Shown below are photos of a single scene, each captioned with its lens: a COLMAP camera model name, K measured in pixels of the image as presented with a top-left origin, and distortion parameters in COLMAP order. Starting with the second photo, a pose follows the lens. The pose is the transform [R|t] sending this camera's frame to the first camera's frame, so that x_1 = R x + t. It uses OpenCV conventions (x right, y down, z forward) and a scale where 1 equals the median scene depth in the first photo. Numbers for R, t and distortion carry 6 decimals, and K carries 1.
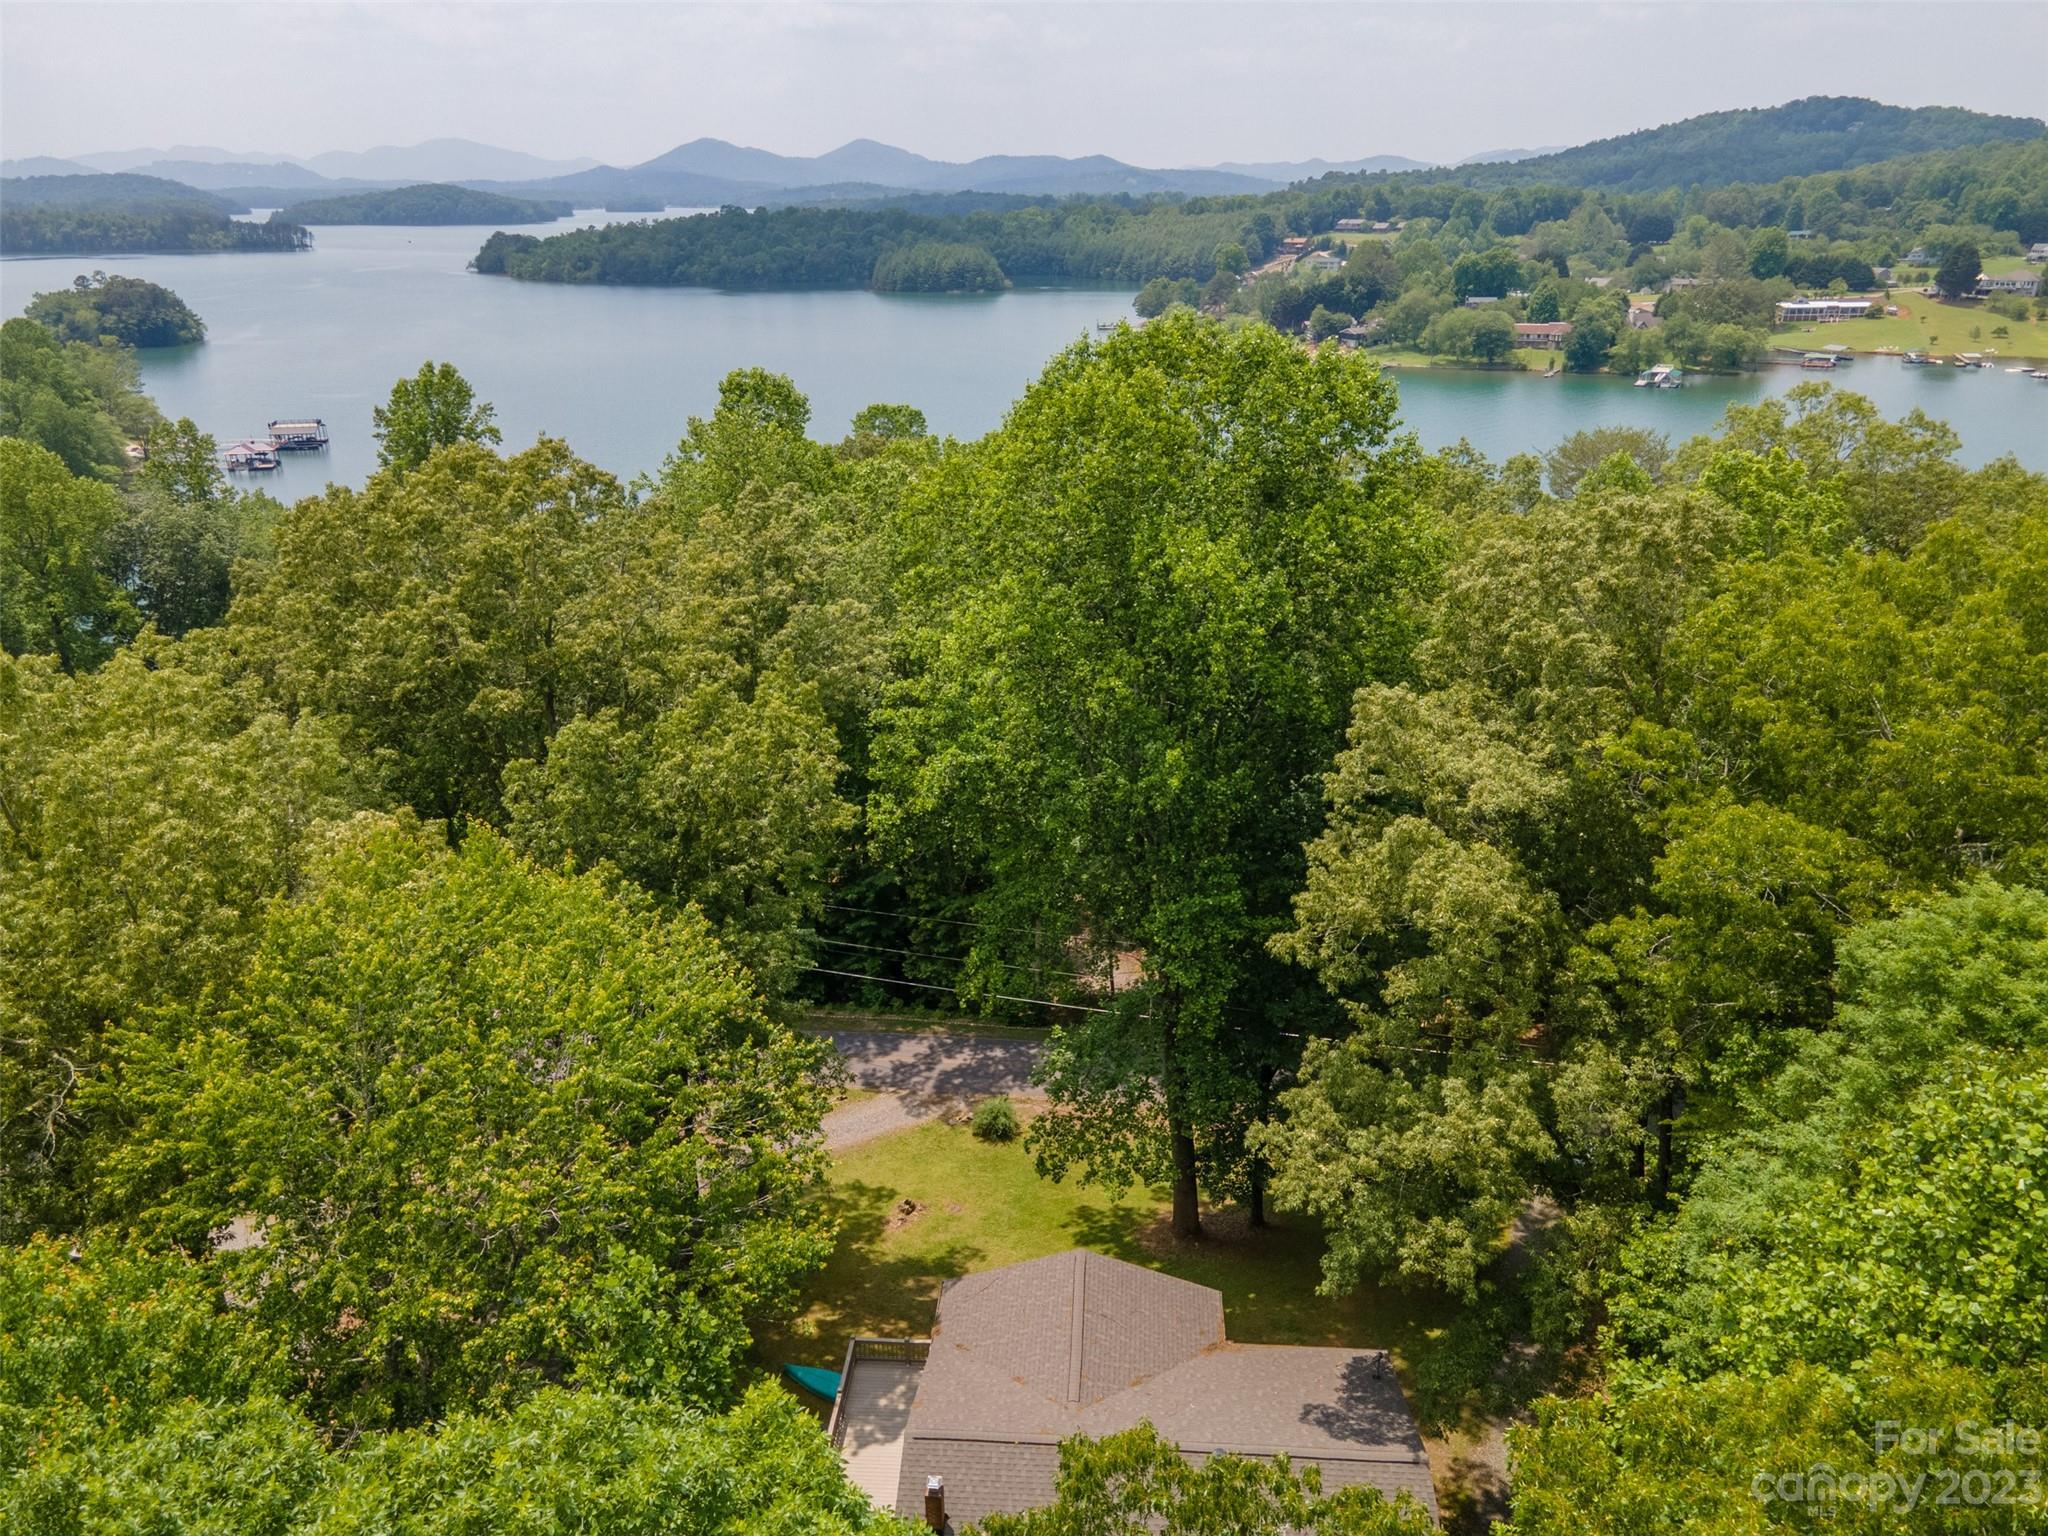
lens RADIAL K [[1449.5, 0, 1027.0], [0, 1449.5, 774.5], [0, 0, 1]] dist [0.026511, 0.004420]
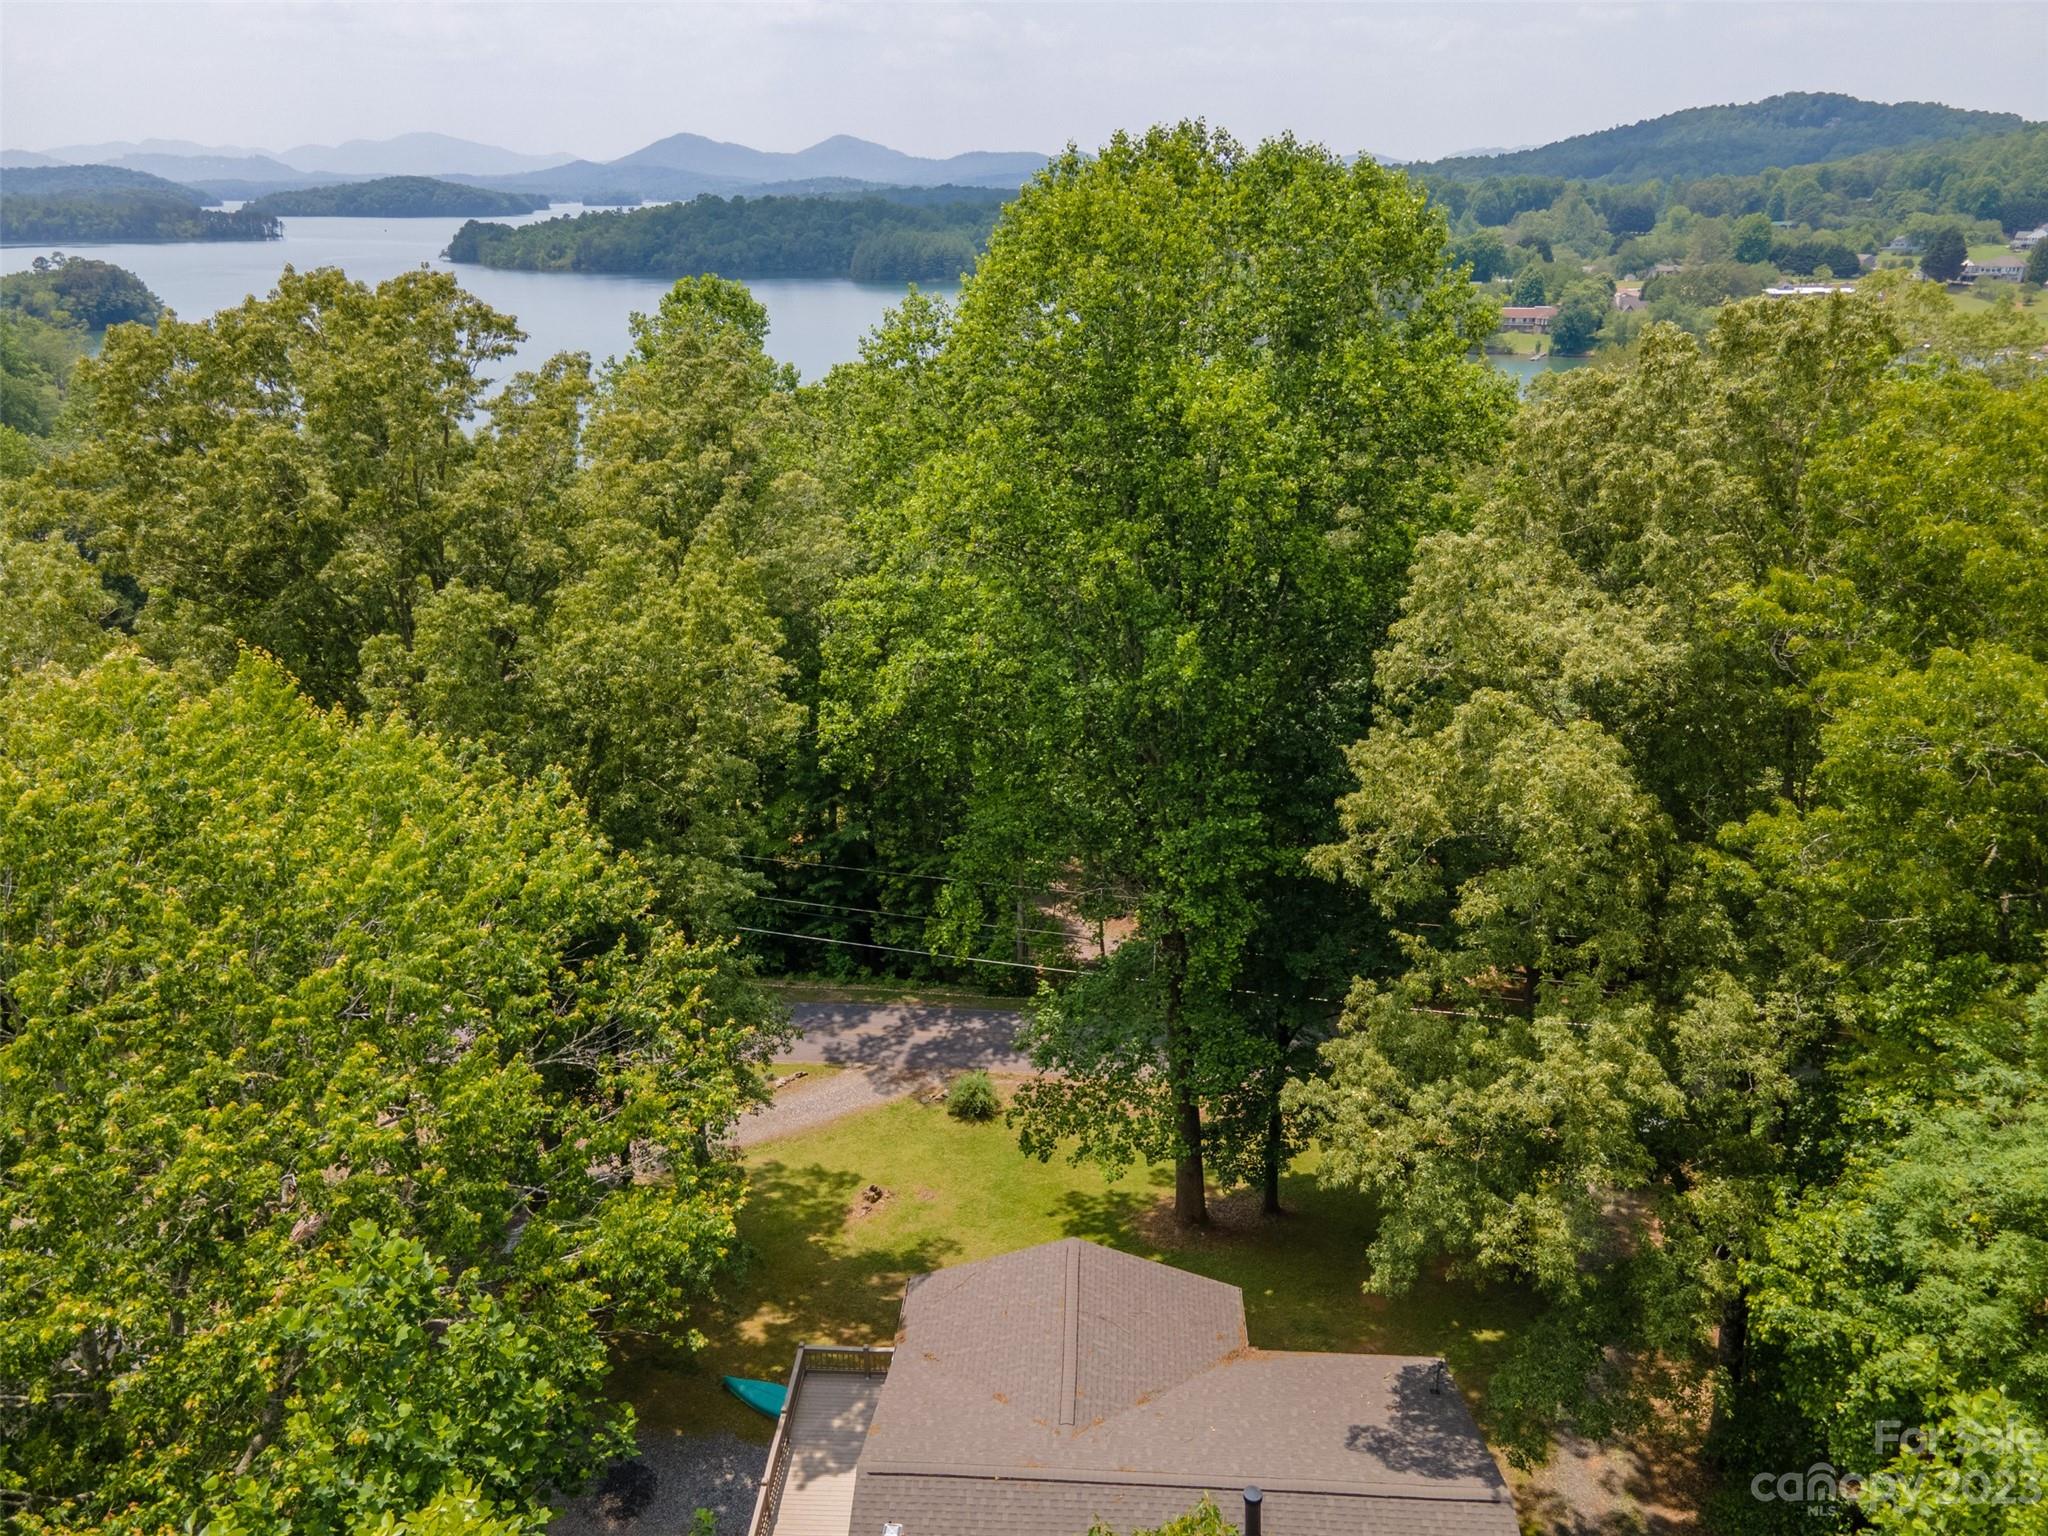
lens RADIAL K [[1467.0, 0, 1024.0], [0, 1467.0, 768.0], [0, 0, 1]] dist [0.031675, 0.001555]
pose [[0.999937, -0.001710, 0.011069, -0.000480], [0.001688, 0.999997, 0.001948, 0.058910], [-0.011073, -0.001929, 0.999937, 0.167154]]
